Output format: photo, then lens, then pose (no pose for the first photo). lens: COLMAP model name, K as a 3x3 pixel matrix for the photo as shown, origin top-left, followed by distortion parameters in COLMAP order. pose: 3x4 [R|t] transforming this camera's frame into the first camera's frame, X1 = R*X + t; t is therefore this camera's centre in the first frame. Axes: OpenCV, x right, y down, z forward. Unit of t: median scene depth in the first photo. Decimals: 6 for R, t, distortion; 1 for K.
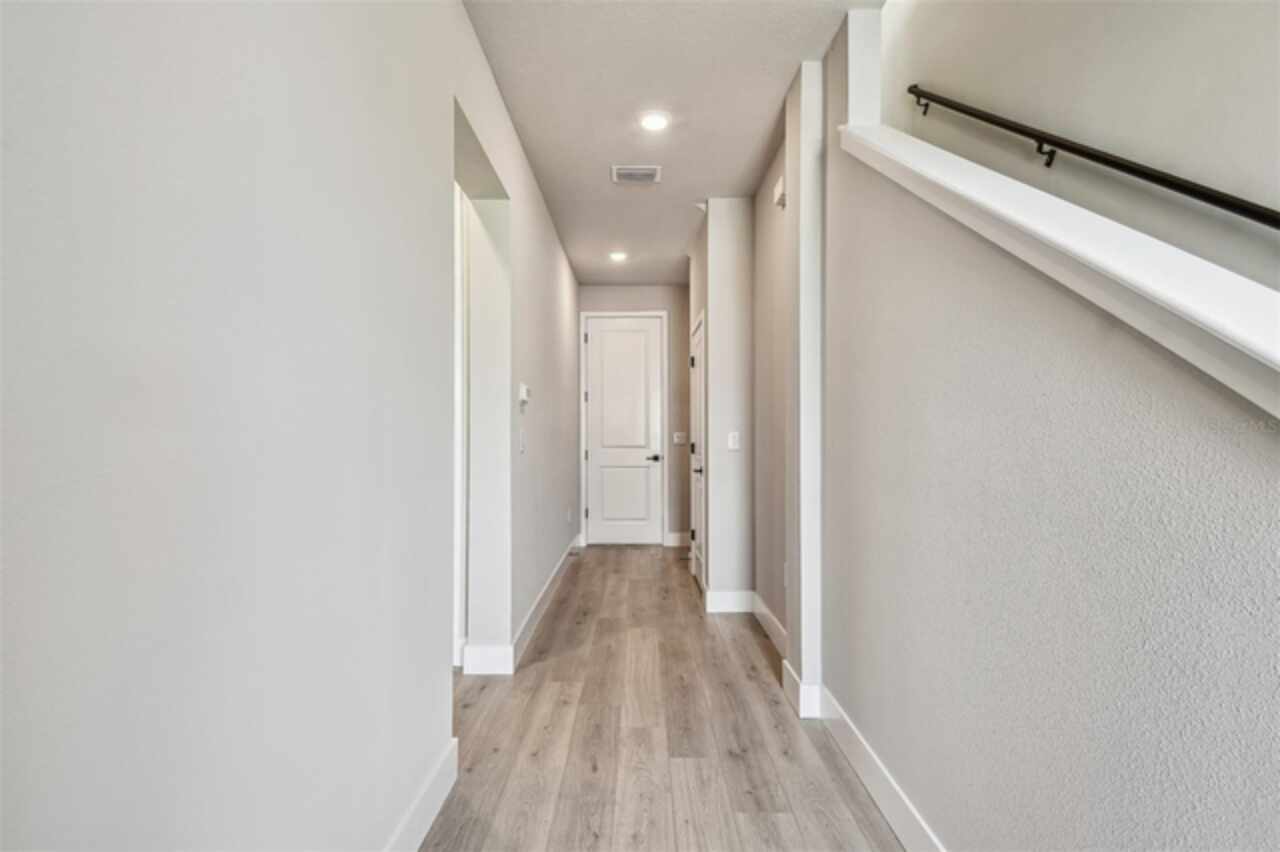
lens RADIAL K [[579.7, 0, 639.6], [0, 579.7, 429.0], [0, 0, 1]] dist [0.031366, -0.013391]
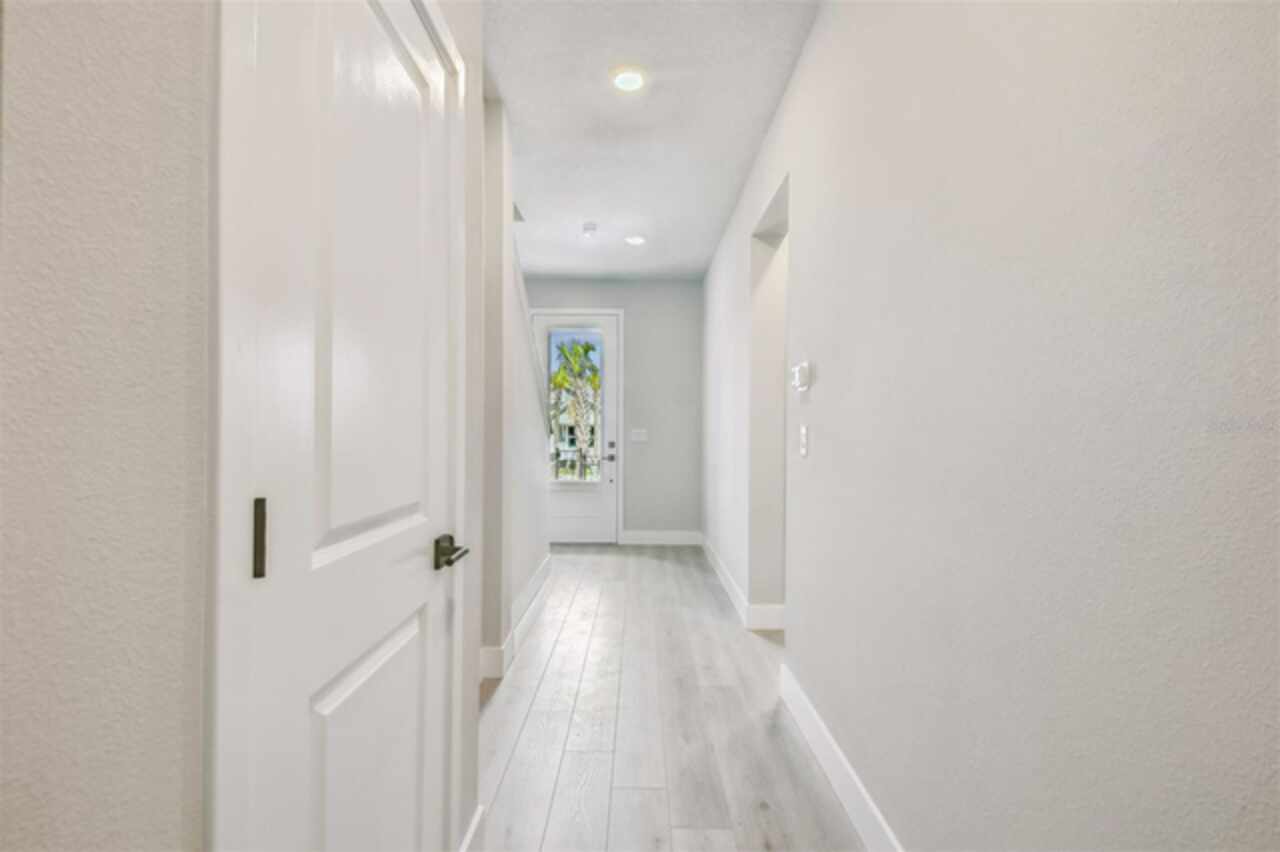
lens RADIAL K [[579.7, 0, 639.7], [0, 579.7, 428.0], [0, 0, 1]] dist [0.031366, -0.013391]
pose [[-0.999982, -0.005935, 0.001229, 0.004298], [-0.005947, 0.999931, -0.010163, 0.017961], [-0.001169, -0.010170, -0.999948, 1.878245]]
